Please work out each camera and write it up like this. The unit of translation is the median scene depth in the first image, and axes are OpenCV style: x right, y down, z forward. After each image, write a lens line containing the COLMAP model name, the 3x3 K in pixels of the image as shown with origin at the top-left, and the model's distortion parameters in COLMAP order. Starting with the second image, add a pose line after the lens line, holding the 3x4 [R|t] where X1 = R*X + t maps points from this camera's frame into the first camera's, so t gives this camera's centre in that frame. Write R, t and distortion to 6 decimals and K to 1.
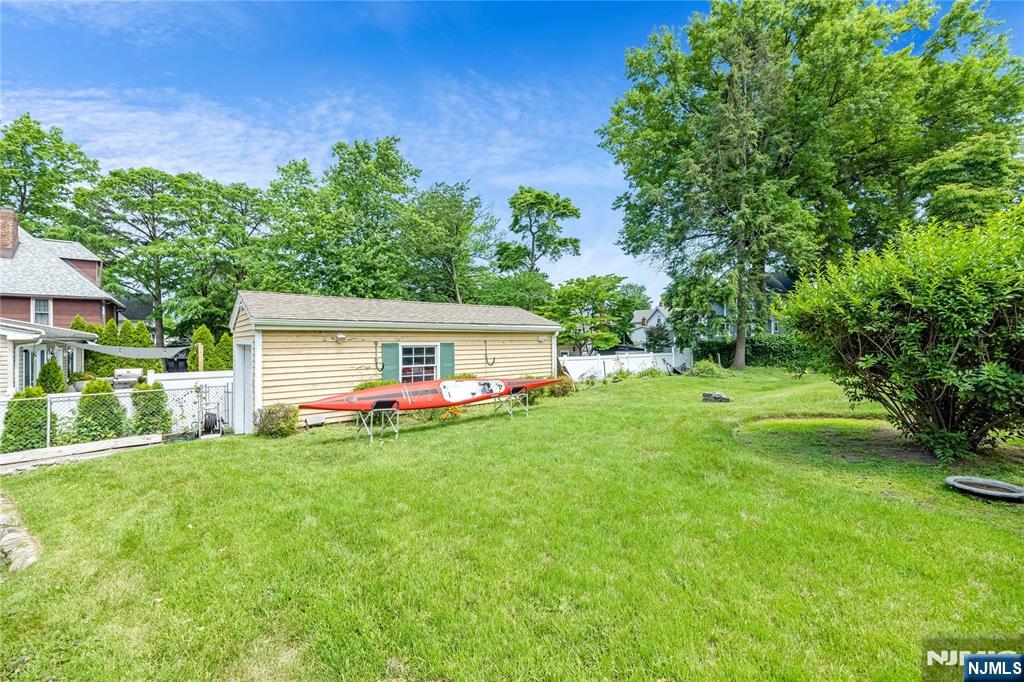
lens RADIAL K [[407.6, 0, 512.0], [0, 407.6, 341.0], [0, 0, 1]] dist [-0.001569, 0.000056]
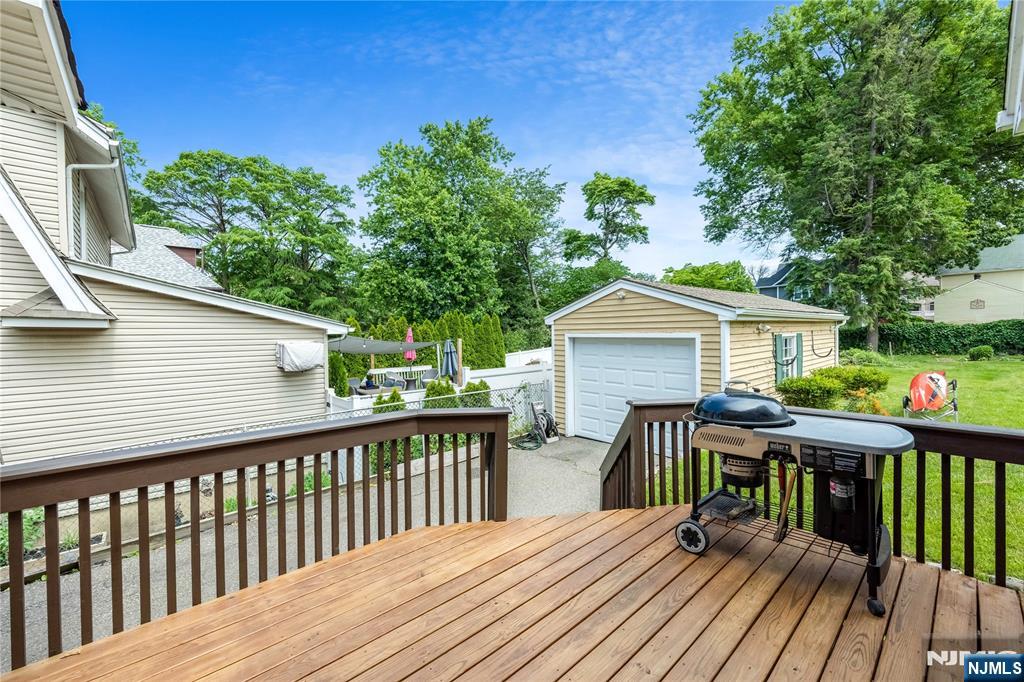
lens RADIAL K [[405.2, 0, 512.0], [0, 405.2, 341.0], [0, 0, 1]] dist [0.001436, -0.000001]
pose [[0.999562, -0.008180, 0.028424, -0.215350], [0.007477, 0.999666, 0.024748, -0.001501], [-0.028617, -0.024525, 0.999290, 0.027805]]
